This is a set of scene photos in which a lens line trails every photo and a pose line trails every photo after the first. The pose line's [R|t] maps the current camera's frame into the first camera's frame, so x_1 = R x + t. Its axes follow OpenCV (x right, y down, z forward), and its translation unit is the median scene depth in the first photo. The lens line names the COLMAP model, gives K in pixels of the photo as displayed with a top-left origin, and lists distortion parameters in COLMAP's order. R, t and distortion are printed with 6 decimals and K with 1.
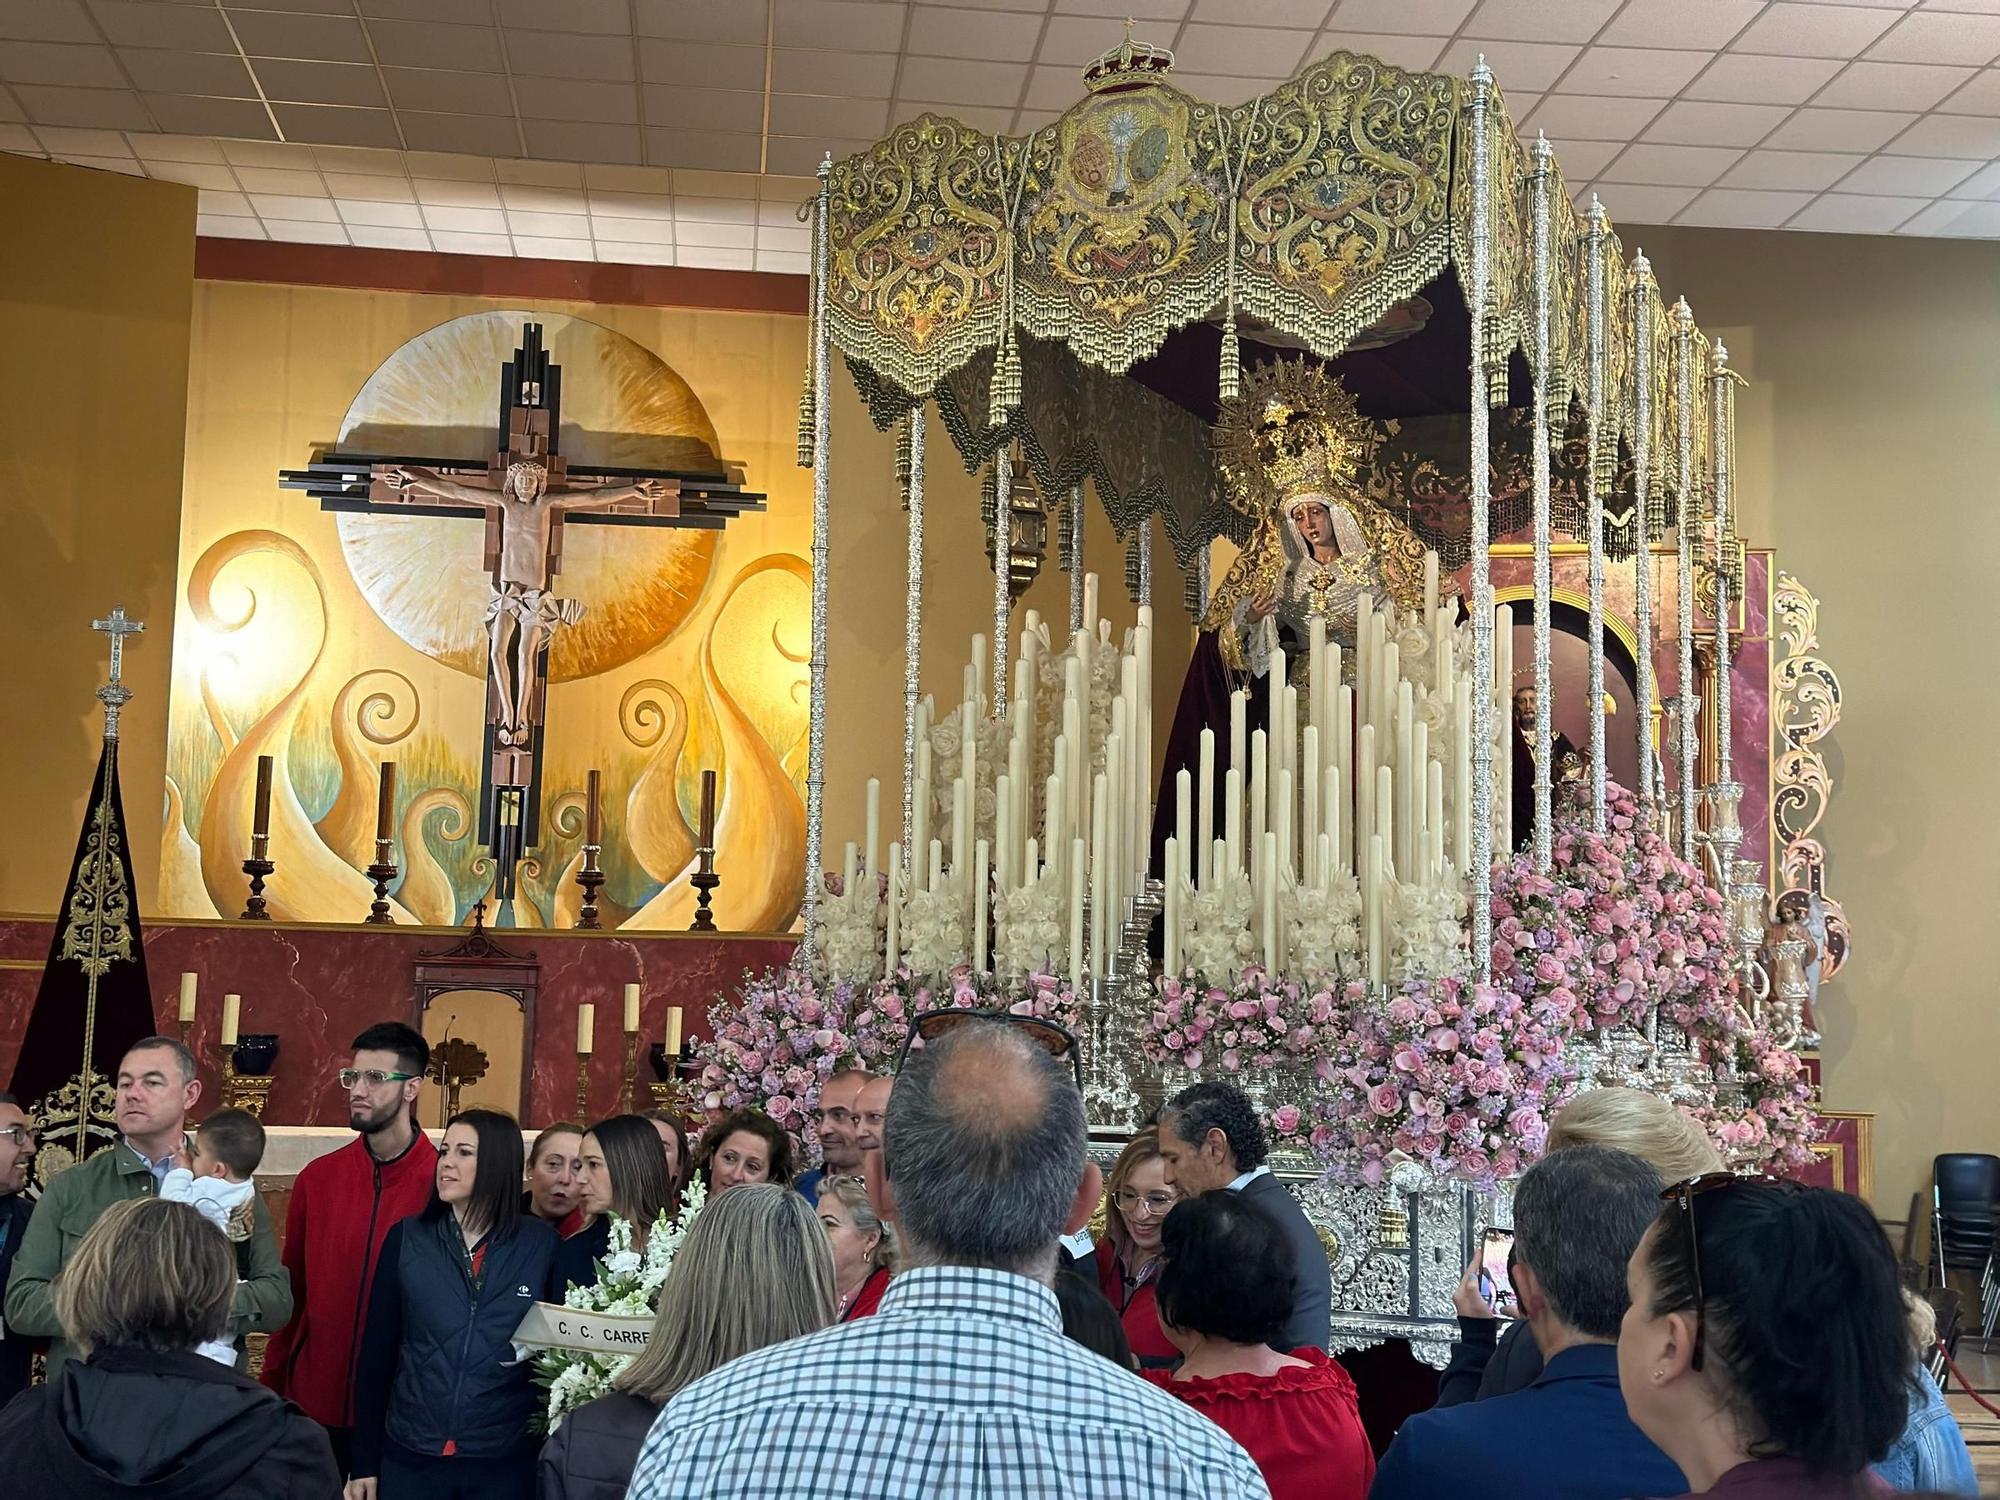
lens RADIAL K [[2709.8, 0, 995.7], [0, 2709.8, 750.6], [0, 0, 1]] dist [0.108271, 0.000000]
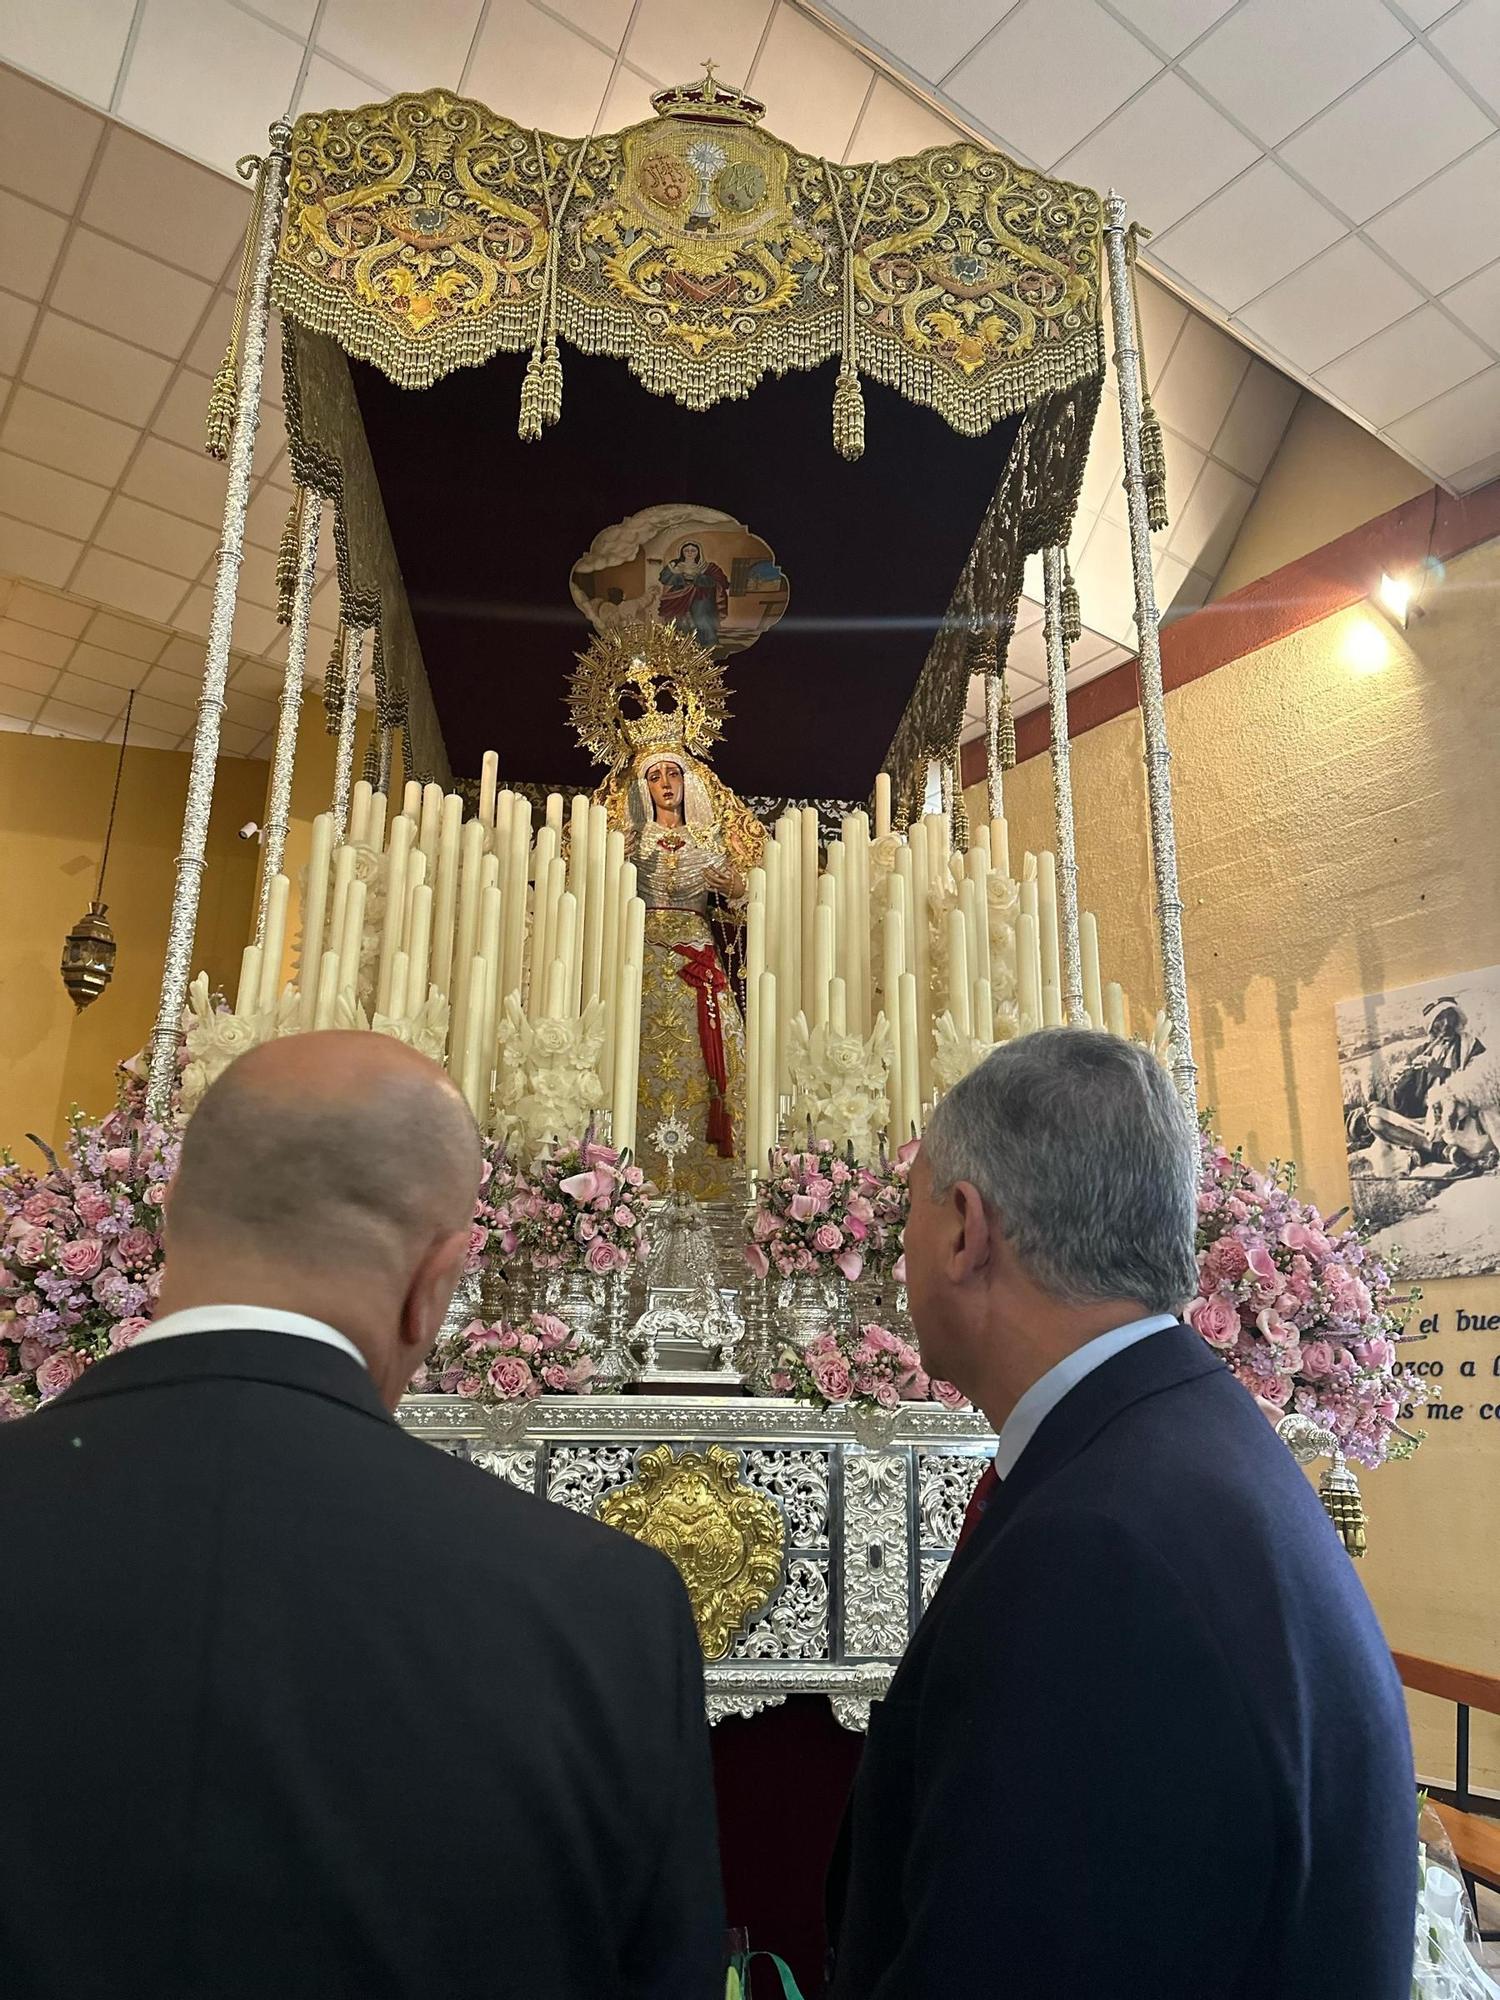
lens RADIAL K [[1401.1, 0, 743.8], [0, 1401.1, 1000.5], [0, 0, 1]] dist [0.047919, -0.060728]
pose [[0.856758, 0.145539, 0.494757, -0.117322], [-0.053593, 0.979286, -0.195262, 0.106454], [-0.512927, 0.140777, 0.846810, 0.643756]]
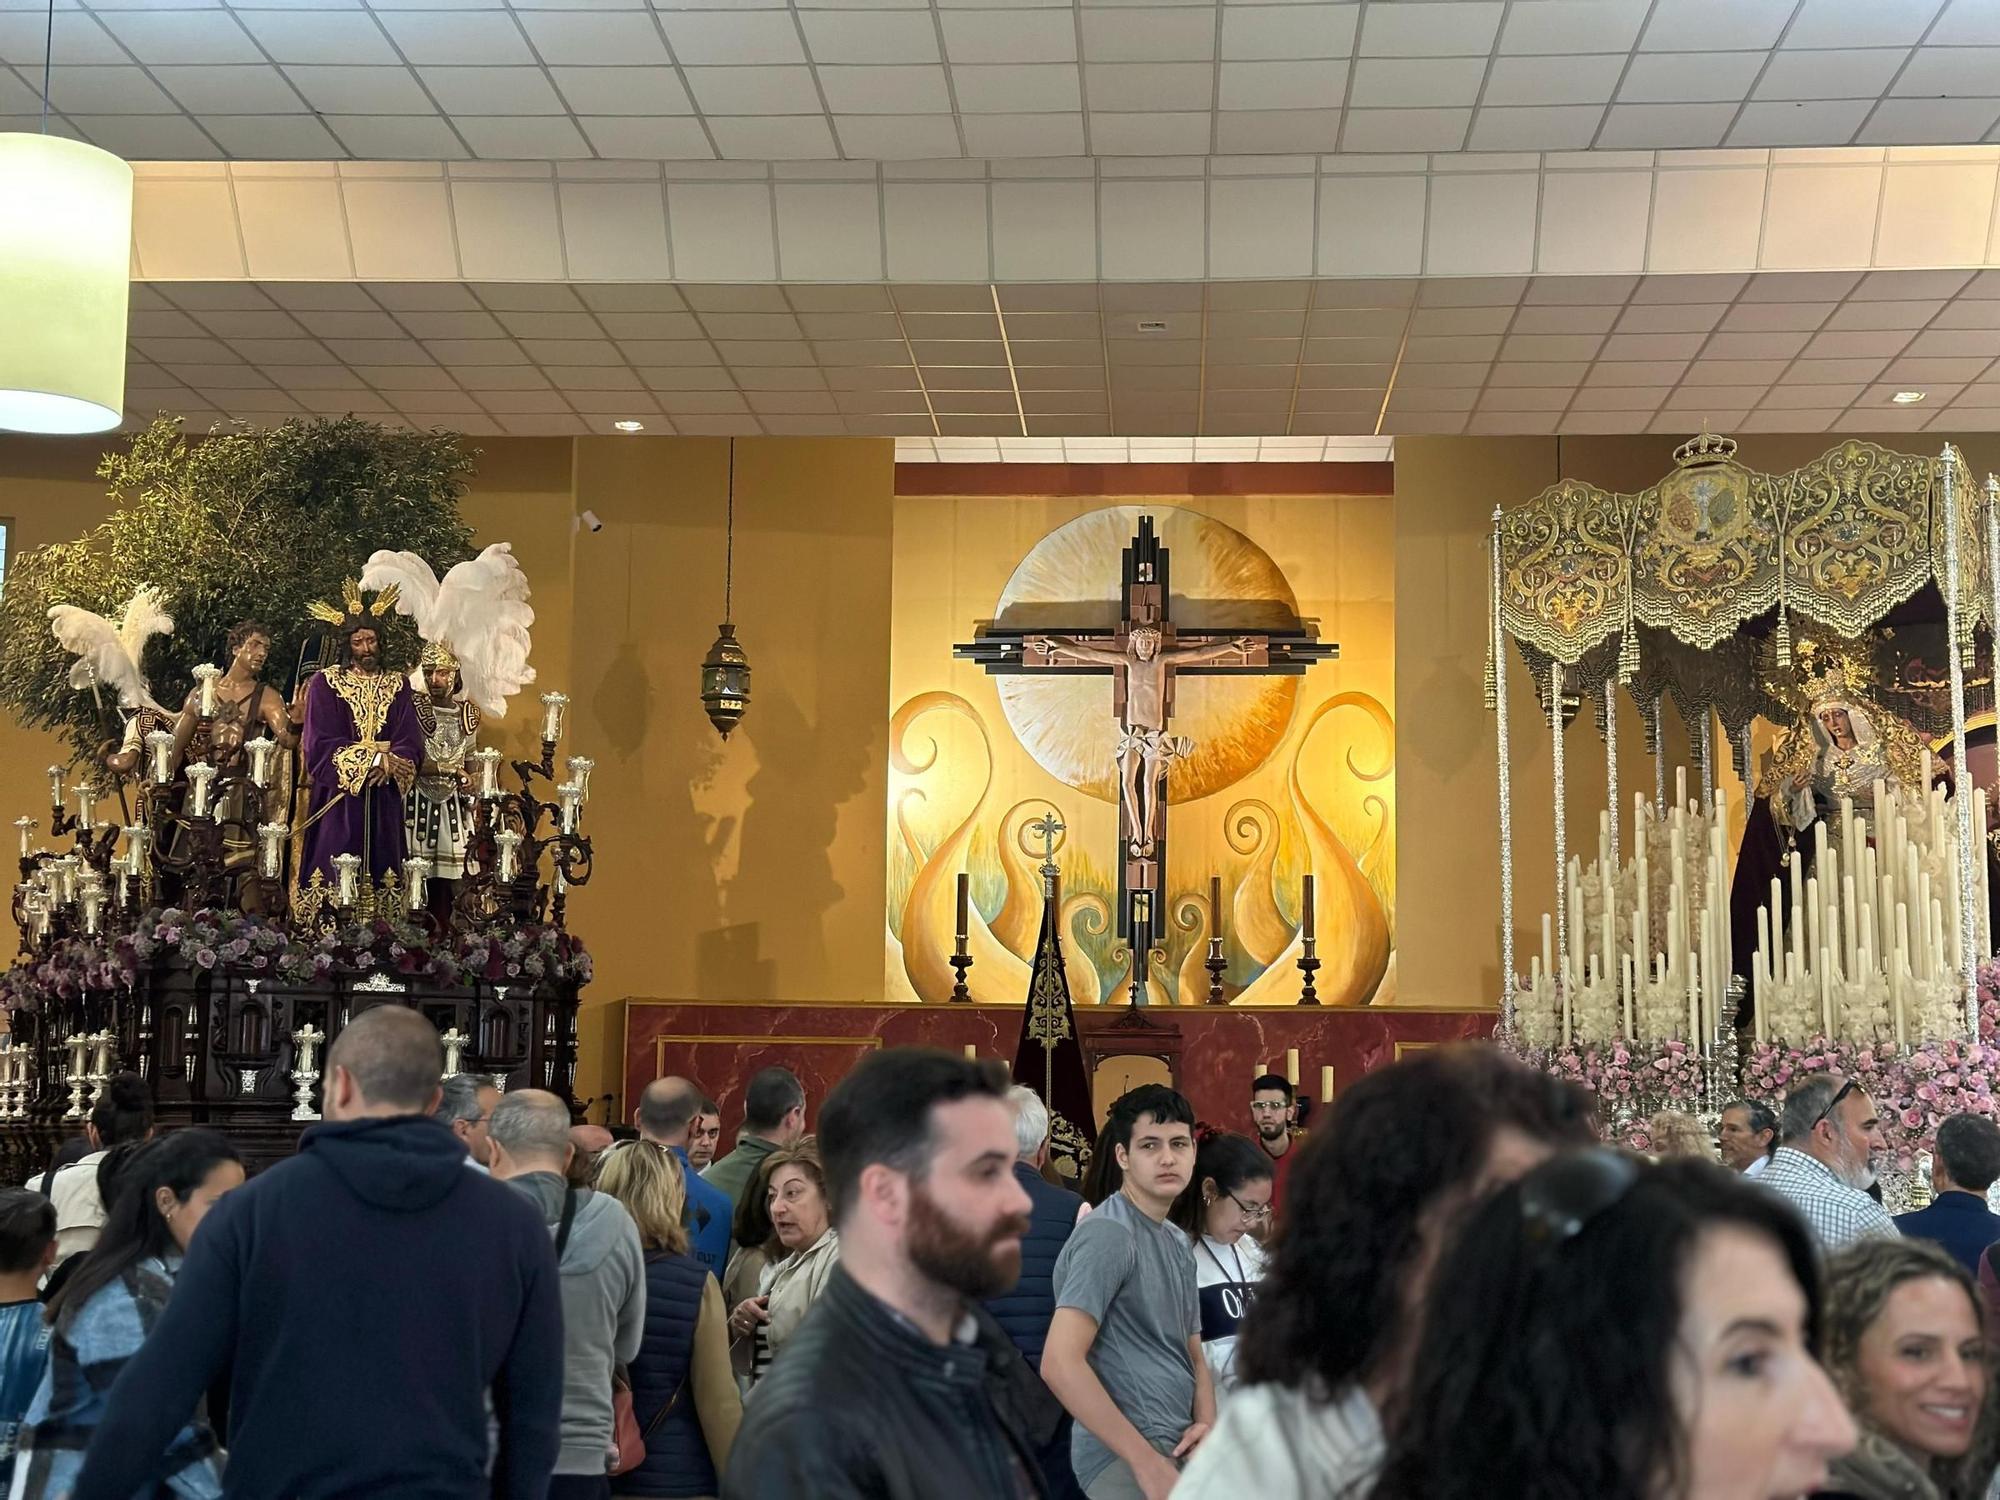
lens RADIAL K [[2709.8, 0, 1010.0], [0, 2709.8, 756.8], [0, 0, 1]] dist [0.108271, 0.000000]
pose [[0.986775, -0.034676, -0.158345, -0.098205], [0.031504, 0.999250, -0.022500, -0.053622], [0.159007, 0.017214, 0.987127, -0.570741]]
